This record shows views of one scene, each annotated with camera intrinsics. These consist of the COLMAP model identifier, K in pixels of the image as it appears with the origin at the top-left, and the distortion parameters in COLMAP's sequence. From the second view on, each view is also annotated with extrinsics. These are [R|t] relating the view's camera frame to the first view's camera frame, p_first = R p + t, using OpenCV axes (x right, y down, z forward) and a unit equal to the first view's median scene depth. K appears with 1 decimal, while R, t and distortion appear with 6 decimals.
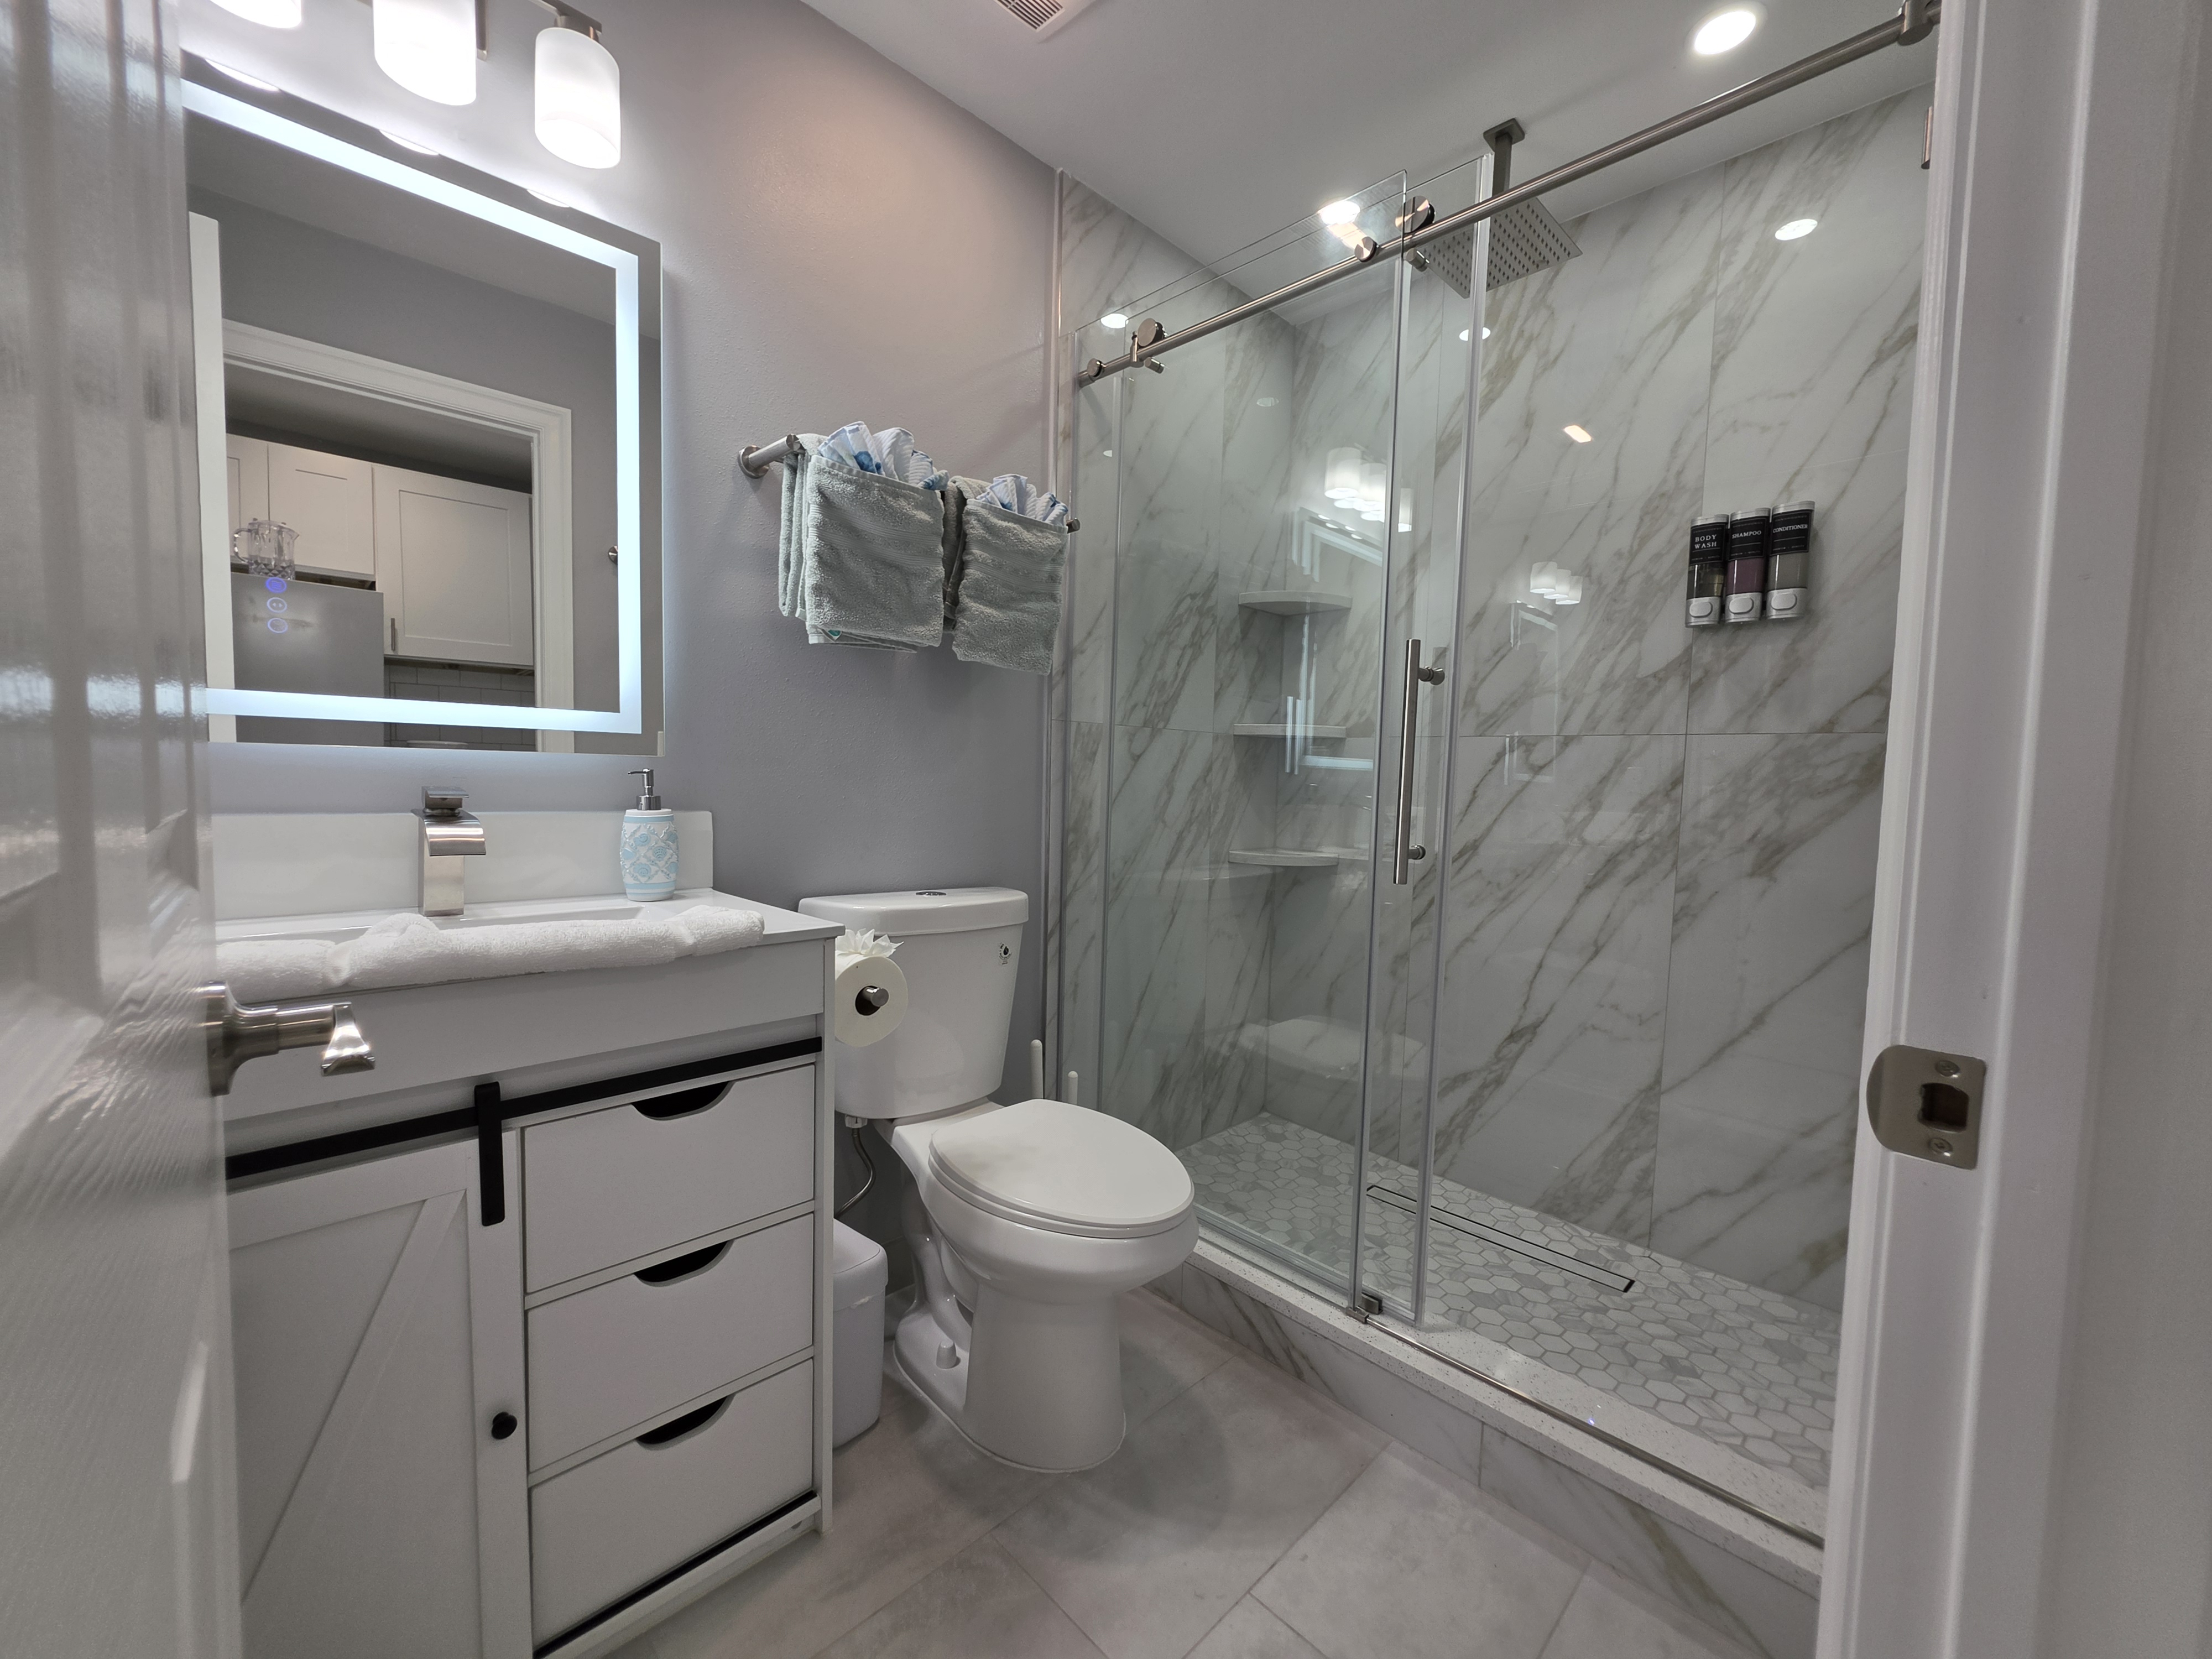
lens RADIAL K [[889.1, 0, 1102.1], [0, 889.1, 829.2], [0, 0, 1]] dist [-0.001717, -0.000778]
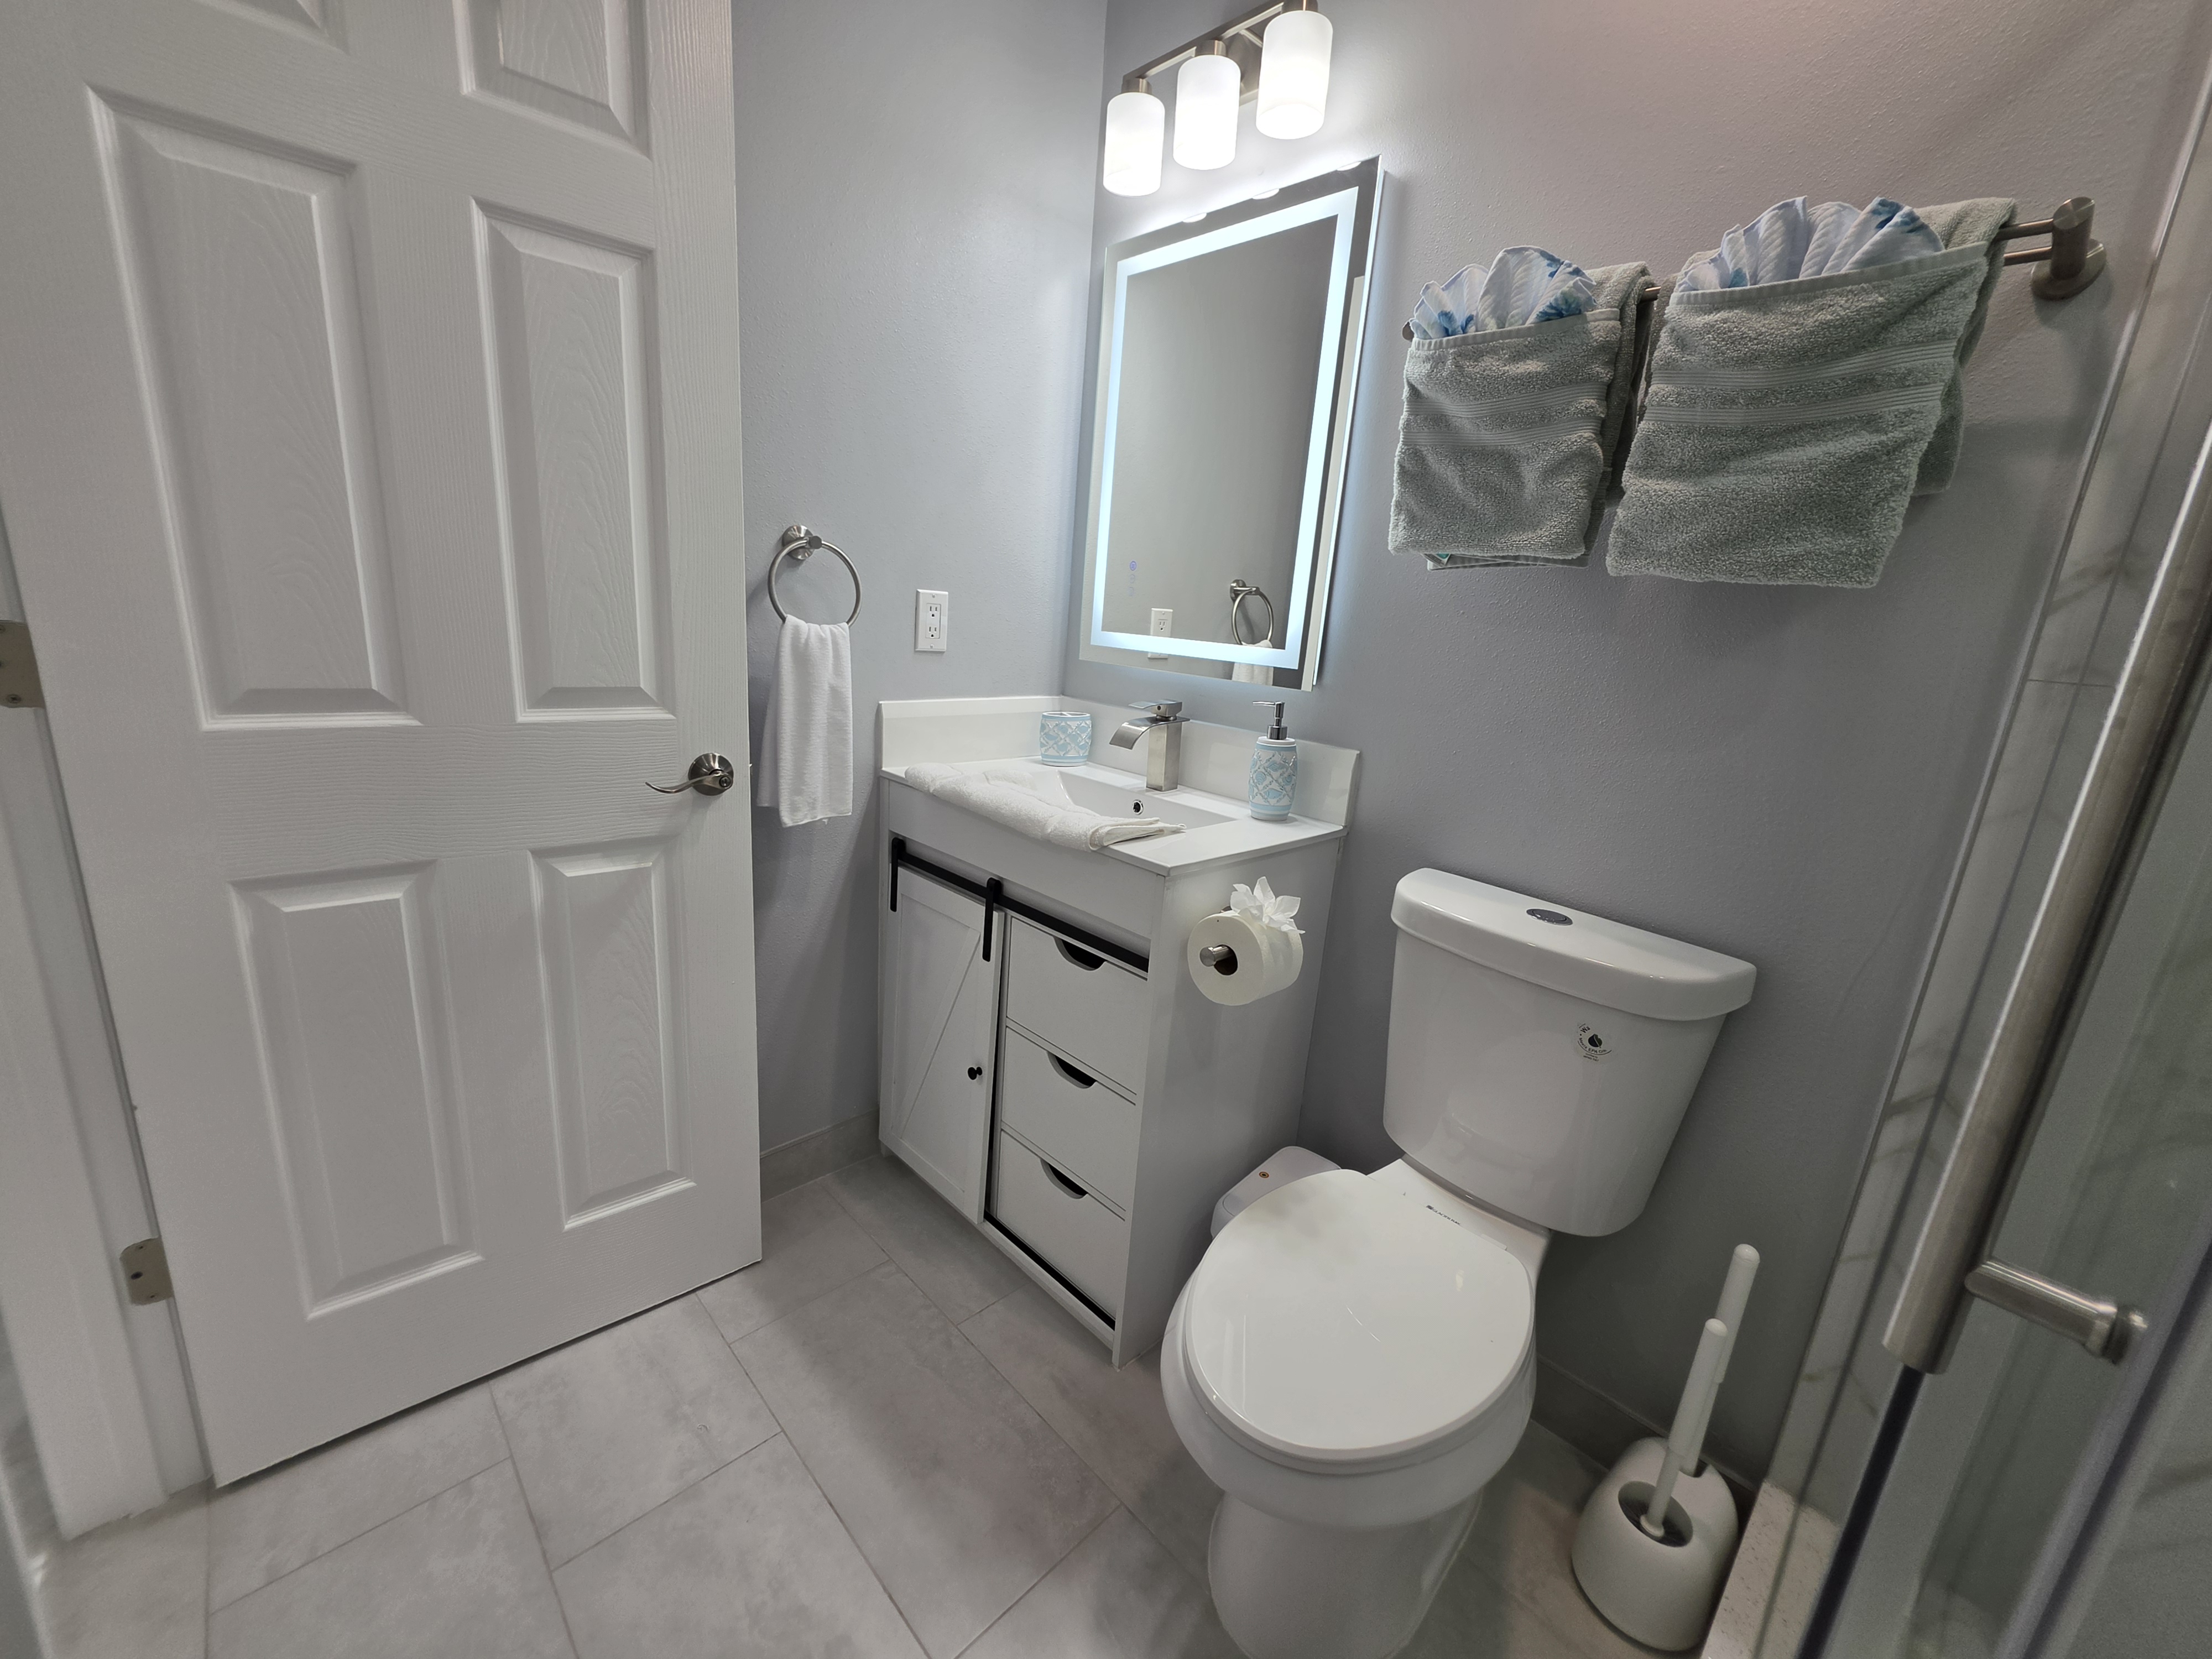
lens RADIAL K [[889.1, 0, 1101.7], [0, 889.1, 837.0], [0, 0, 1]] dist [-0.001717, -0.000778]
pose [[-0.005728, 0.225589, -0.974206, 0.597191], [-0.133640, 0.965310, 0.224315, -0.123449], [0.991013, 0.131478, 0.024618, 0.770109]]
